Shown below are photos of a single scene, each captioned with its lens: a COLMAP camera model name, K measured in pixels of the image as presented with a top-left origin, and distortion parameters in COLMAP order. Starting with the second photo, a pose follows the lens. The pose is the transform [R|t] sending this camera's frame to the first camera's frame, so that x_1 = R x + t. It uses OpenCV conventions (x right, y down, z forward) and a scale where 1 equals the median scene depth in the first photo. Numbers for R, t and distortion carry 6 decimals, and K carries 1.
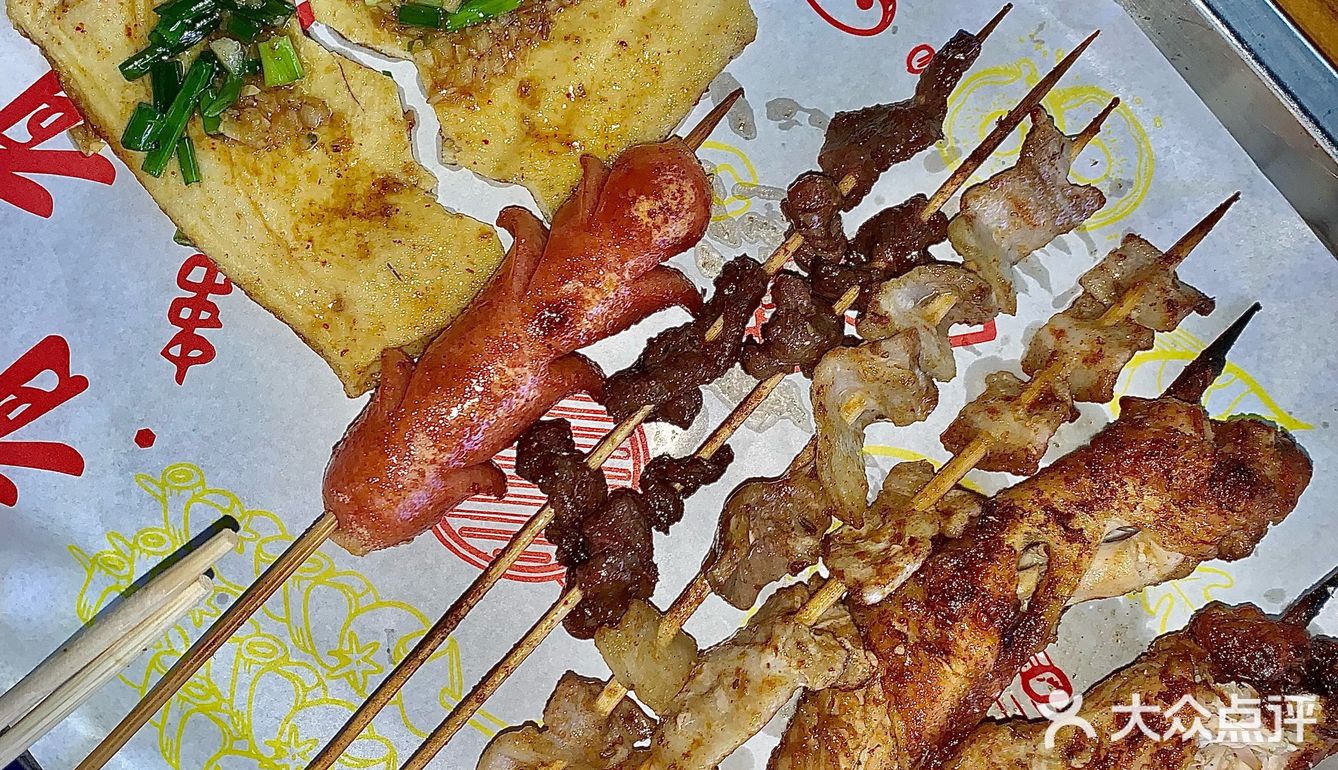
lens RADIAL K [[999.9, 0, 669.0], [0, 999.9, 385.0], [0, 0, 1]] dist [0.060023, -0.112115]
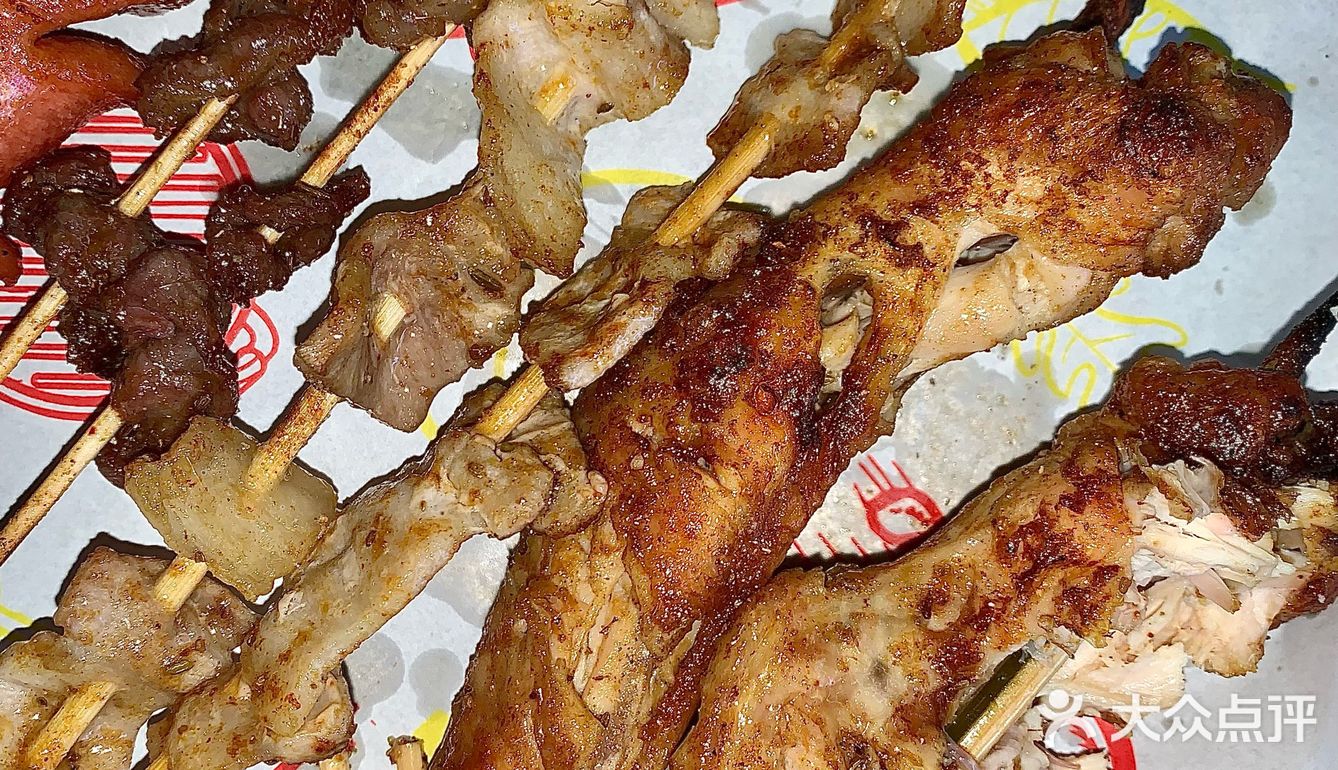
lens RADIAL K [[1008.9, 0, 669.0], [0, 1008.9, 385.0], [0, 0, 1]] dist [0.059899, -0.138572]
pose [[0.996974, -0.077193, -0.009133, 0.248956], [0.077385, 0.996738, 0.022895, 0.196038], [0.007336, -0.023532, 0.999696, 0.370602]]
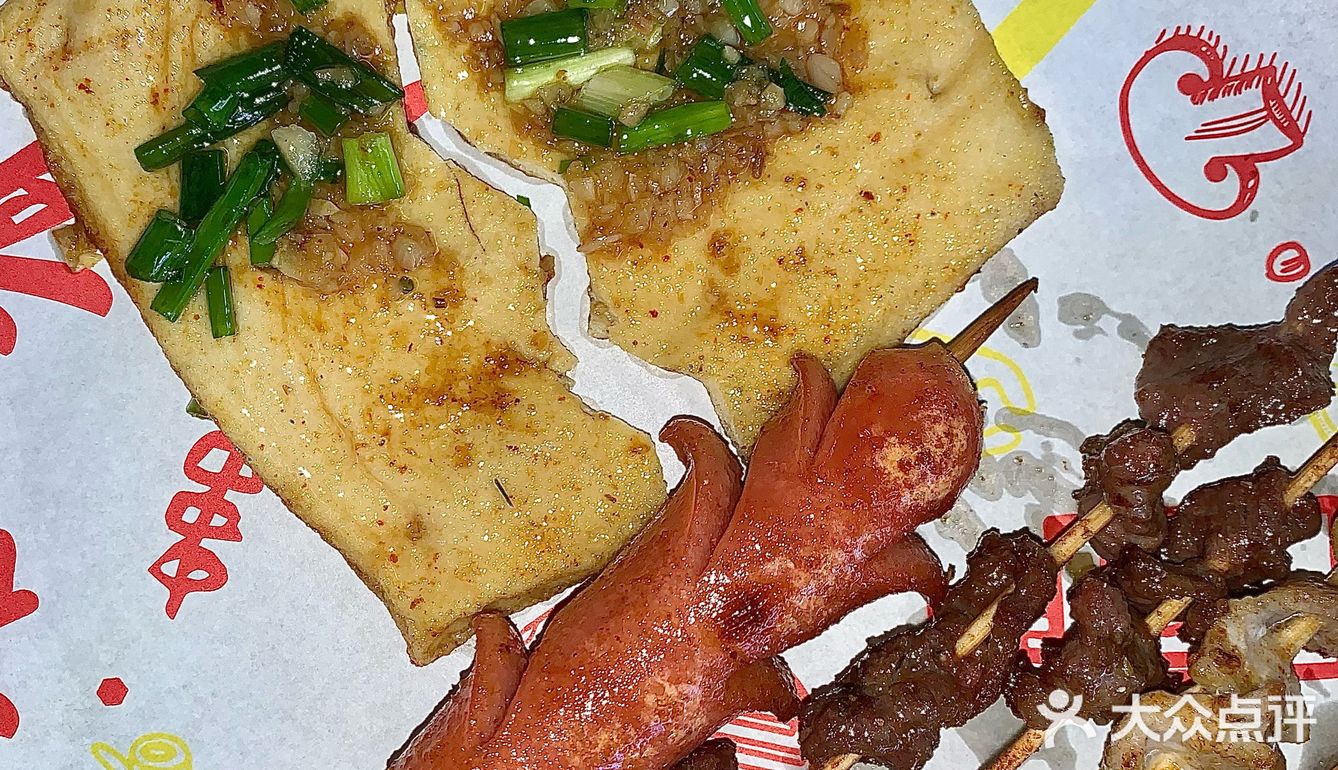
lens RADIAL K [[999.9, 0, 669.0], [0, 999.9, 385.0], [0, 0, 1]] dist [0.060023, -0.112115]
pose [[0.993969, 0.109560, 0.004717, -0.172441], [-0.109489, 0.993898, -0.013369, -0.187903], [-0.006153, 0.012772, 0.999899, 0.316932]]
